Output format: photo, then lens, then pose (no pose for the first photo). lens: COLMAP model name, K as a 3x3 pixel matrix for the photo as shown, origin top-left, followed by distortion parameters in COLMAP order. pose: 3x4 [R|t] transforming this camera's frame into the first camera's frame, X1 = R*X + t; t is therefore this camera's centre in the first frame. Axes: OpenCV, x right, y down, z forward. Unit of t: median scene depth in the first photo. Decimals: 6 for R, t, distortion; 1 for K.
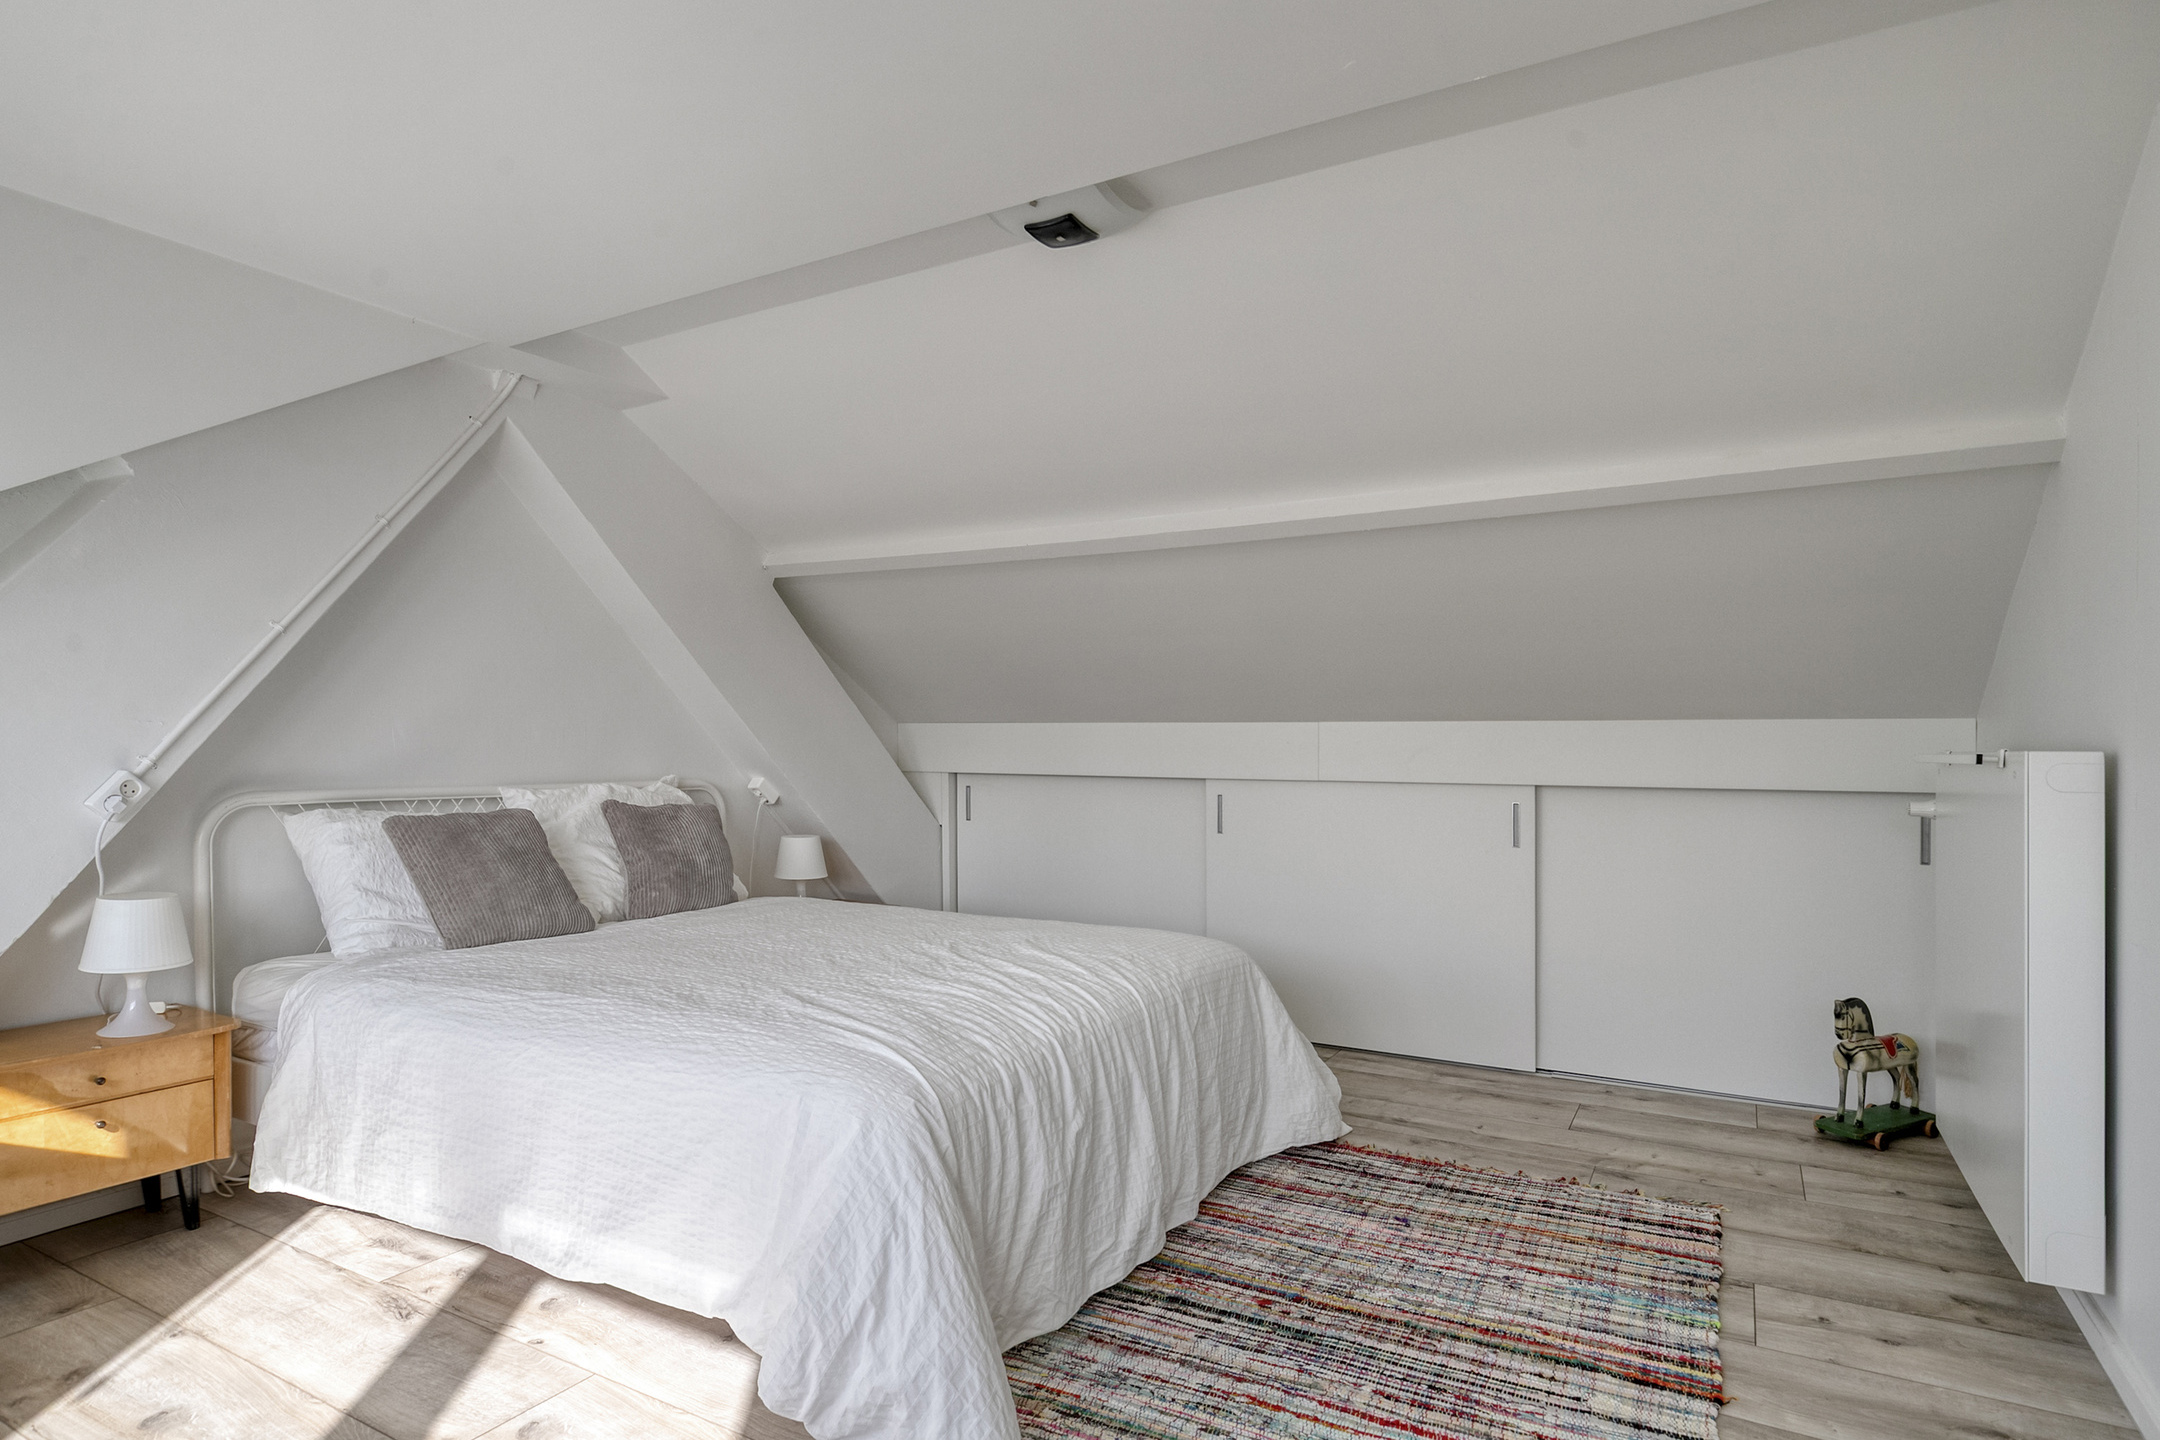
lens RADIAL K [[1176.6, 0, 1067.9], [0, 1176.6, 721.1], [0, 0, 1]] dist [0.000744, 0.000789]
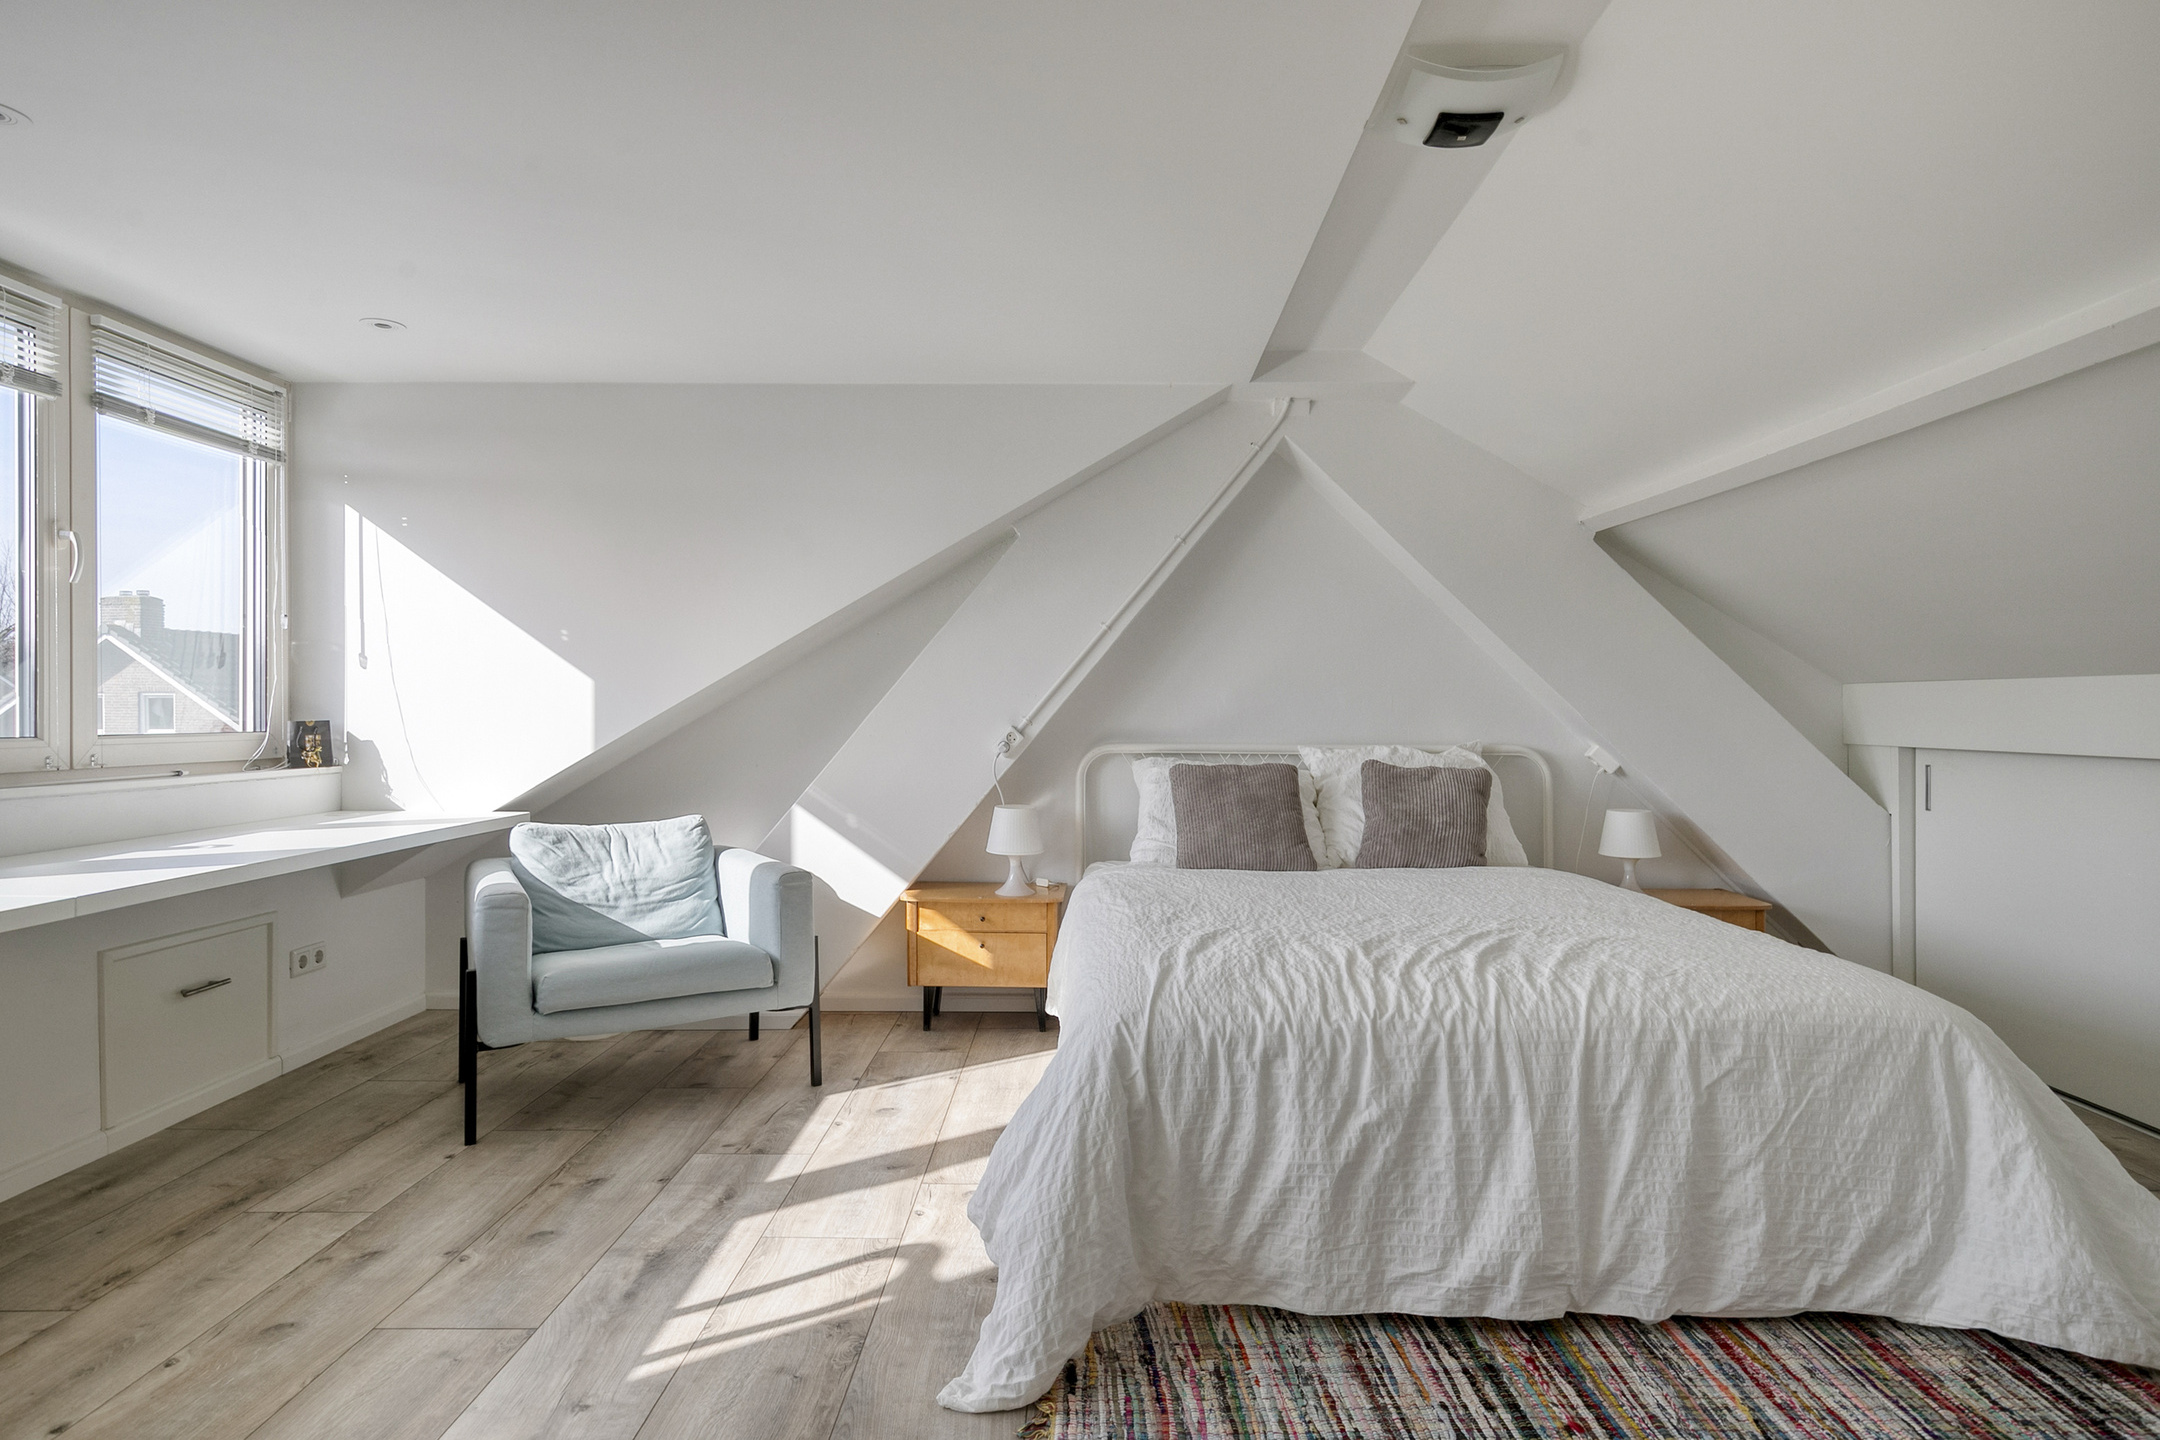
lens RADIAL K [[1176.6, 0, 1067.9], [0, 1176.6, 721.1], [0, 0, 1]] dist [0.000744, 0.000789]
pose [[0.487300, 0.001711, -0.873233, 0.586390], [0.016693, 0.999797, 0.011274, 0.019552], [0.873075, -0.020071, 0.487173, 0.305426]]
